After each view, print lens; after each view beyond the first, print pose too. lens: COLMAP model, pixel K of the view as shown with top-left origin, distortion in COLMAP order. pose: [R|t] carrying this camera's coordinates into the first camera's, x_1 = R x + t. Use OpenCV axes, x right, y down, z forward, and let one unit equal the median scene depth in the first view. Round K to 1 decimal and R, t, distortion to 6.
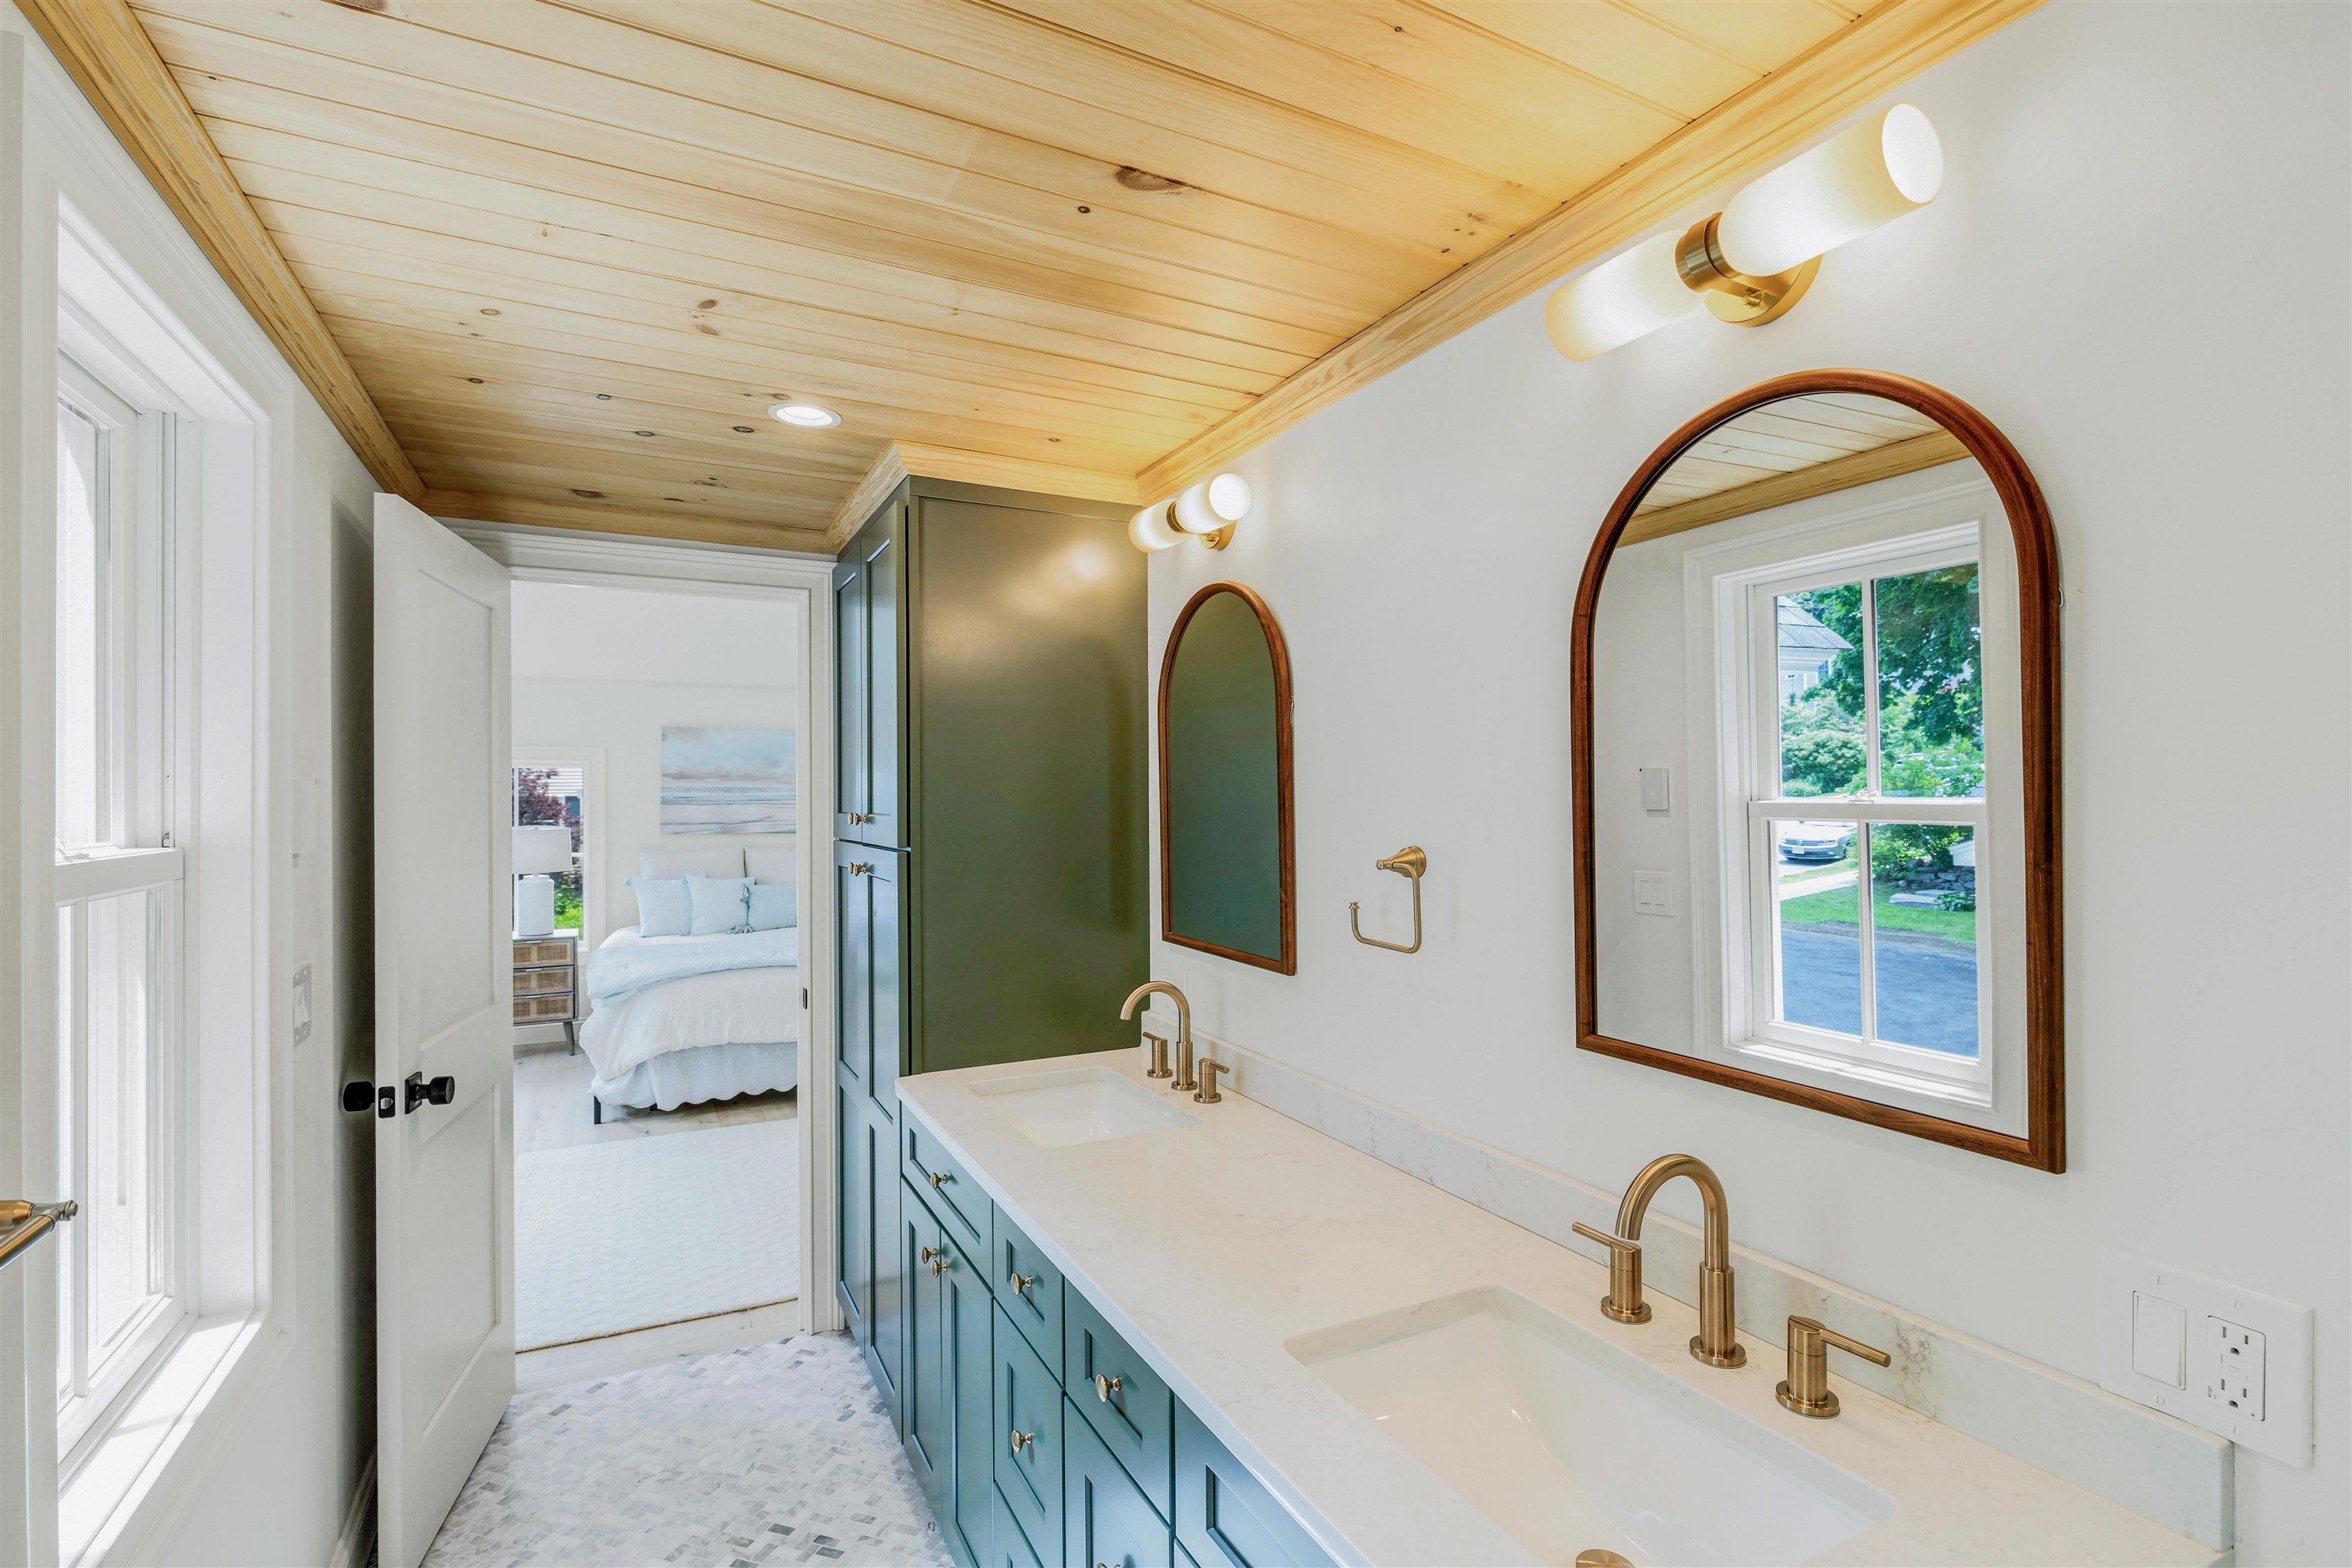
lens RADIAL K [[1076.0, 0, 1266.9], [0, 1076.0, 811.5], [0, 0, 1]] dist [0.000552, -0.000758]
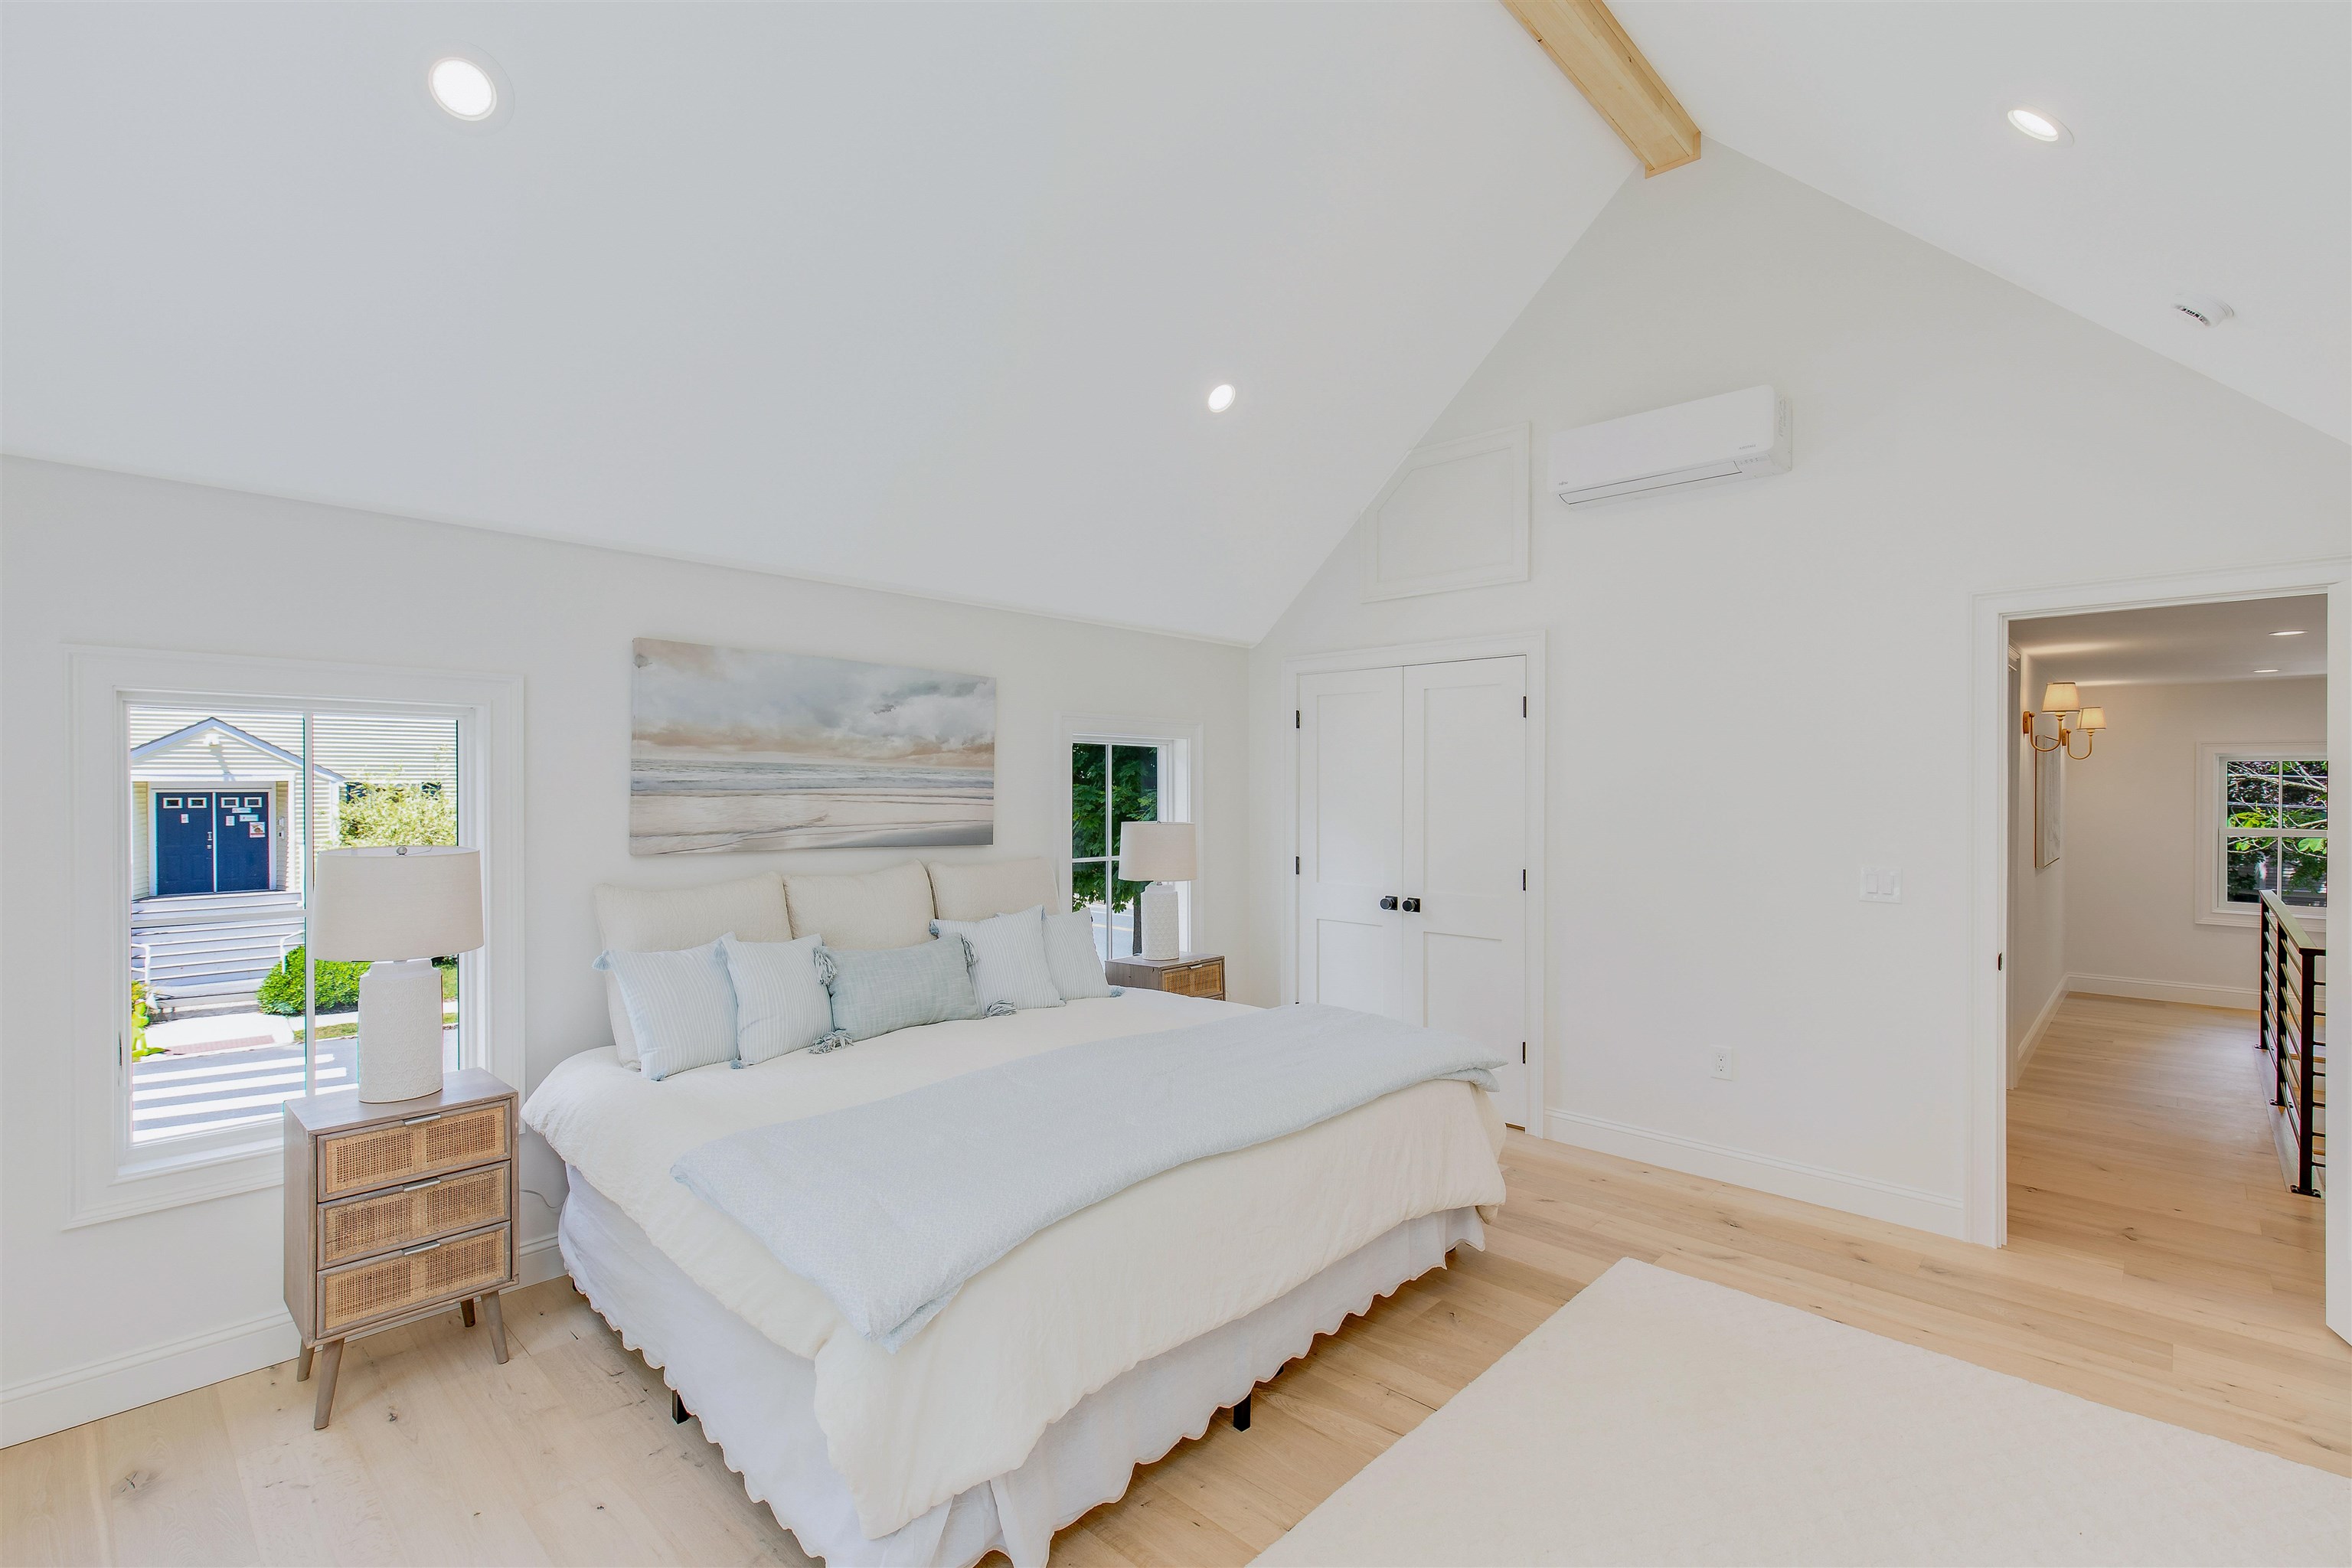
lens RADIAL K [[1079.2, 0, 1214.1], [0, 1079.2, 784.2], [0, 0, 1]] dist [-0.004273, 0.000486]
pose [[0.954325, 0.002380, 0.298762, -0.454998], [0.002299, 0.999880, -0.015308, -0.003491], [-0.298763, 0.015296, 0.954205, 0.444644]]
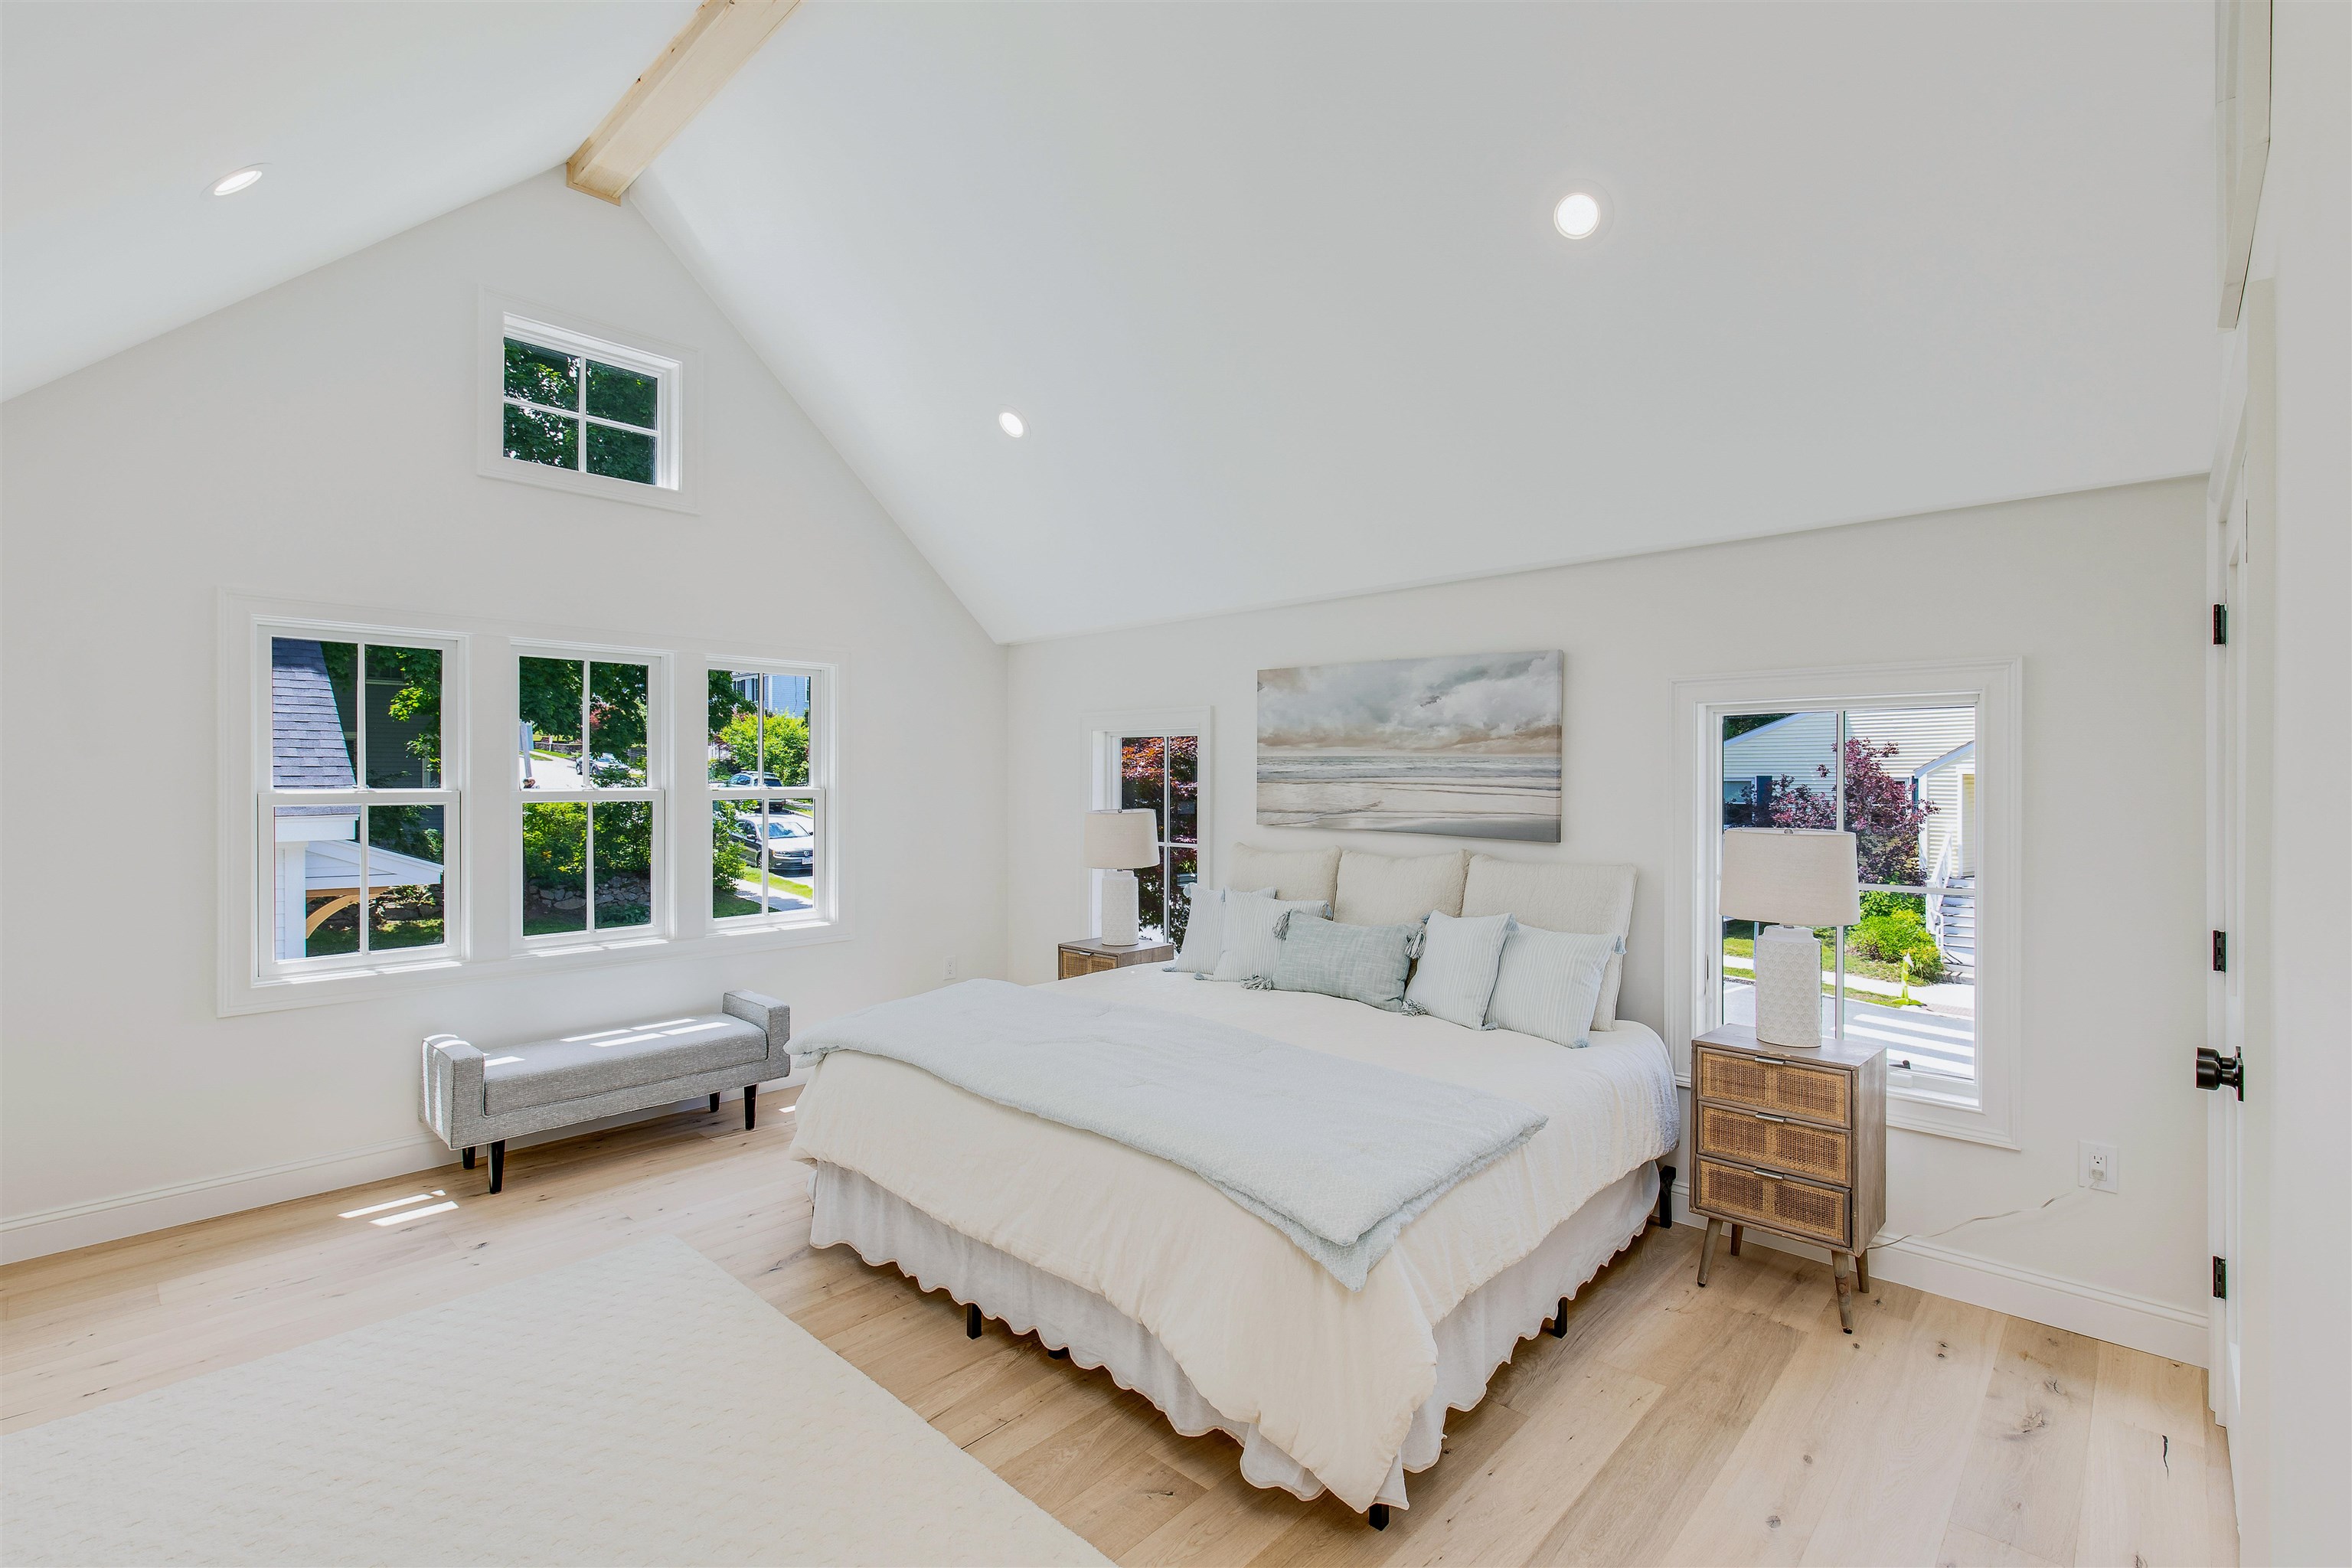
lens RADIAL K [[1079.2, 0, 1178.6], [0, 1079.2, 774.5], [0, 0, 1]] dist [-0.004273, 0.000486]
pose [[0.268527, -0.002216, -0.963270, 0.097595], [-0.014895, 0.999868, -0.006453, -0.006371], [0.963157, 0.016081, 0.268458, 0.761582]]
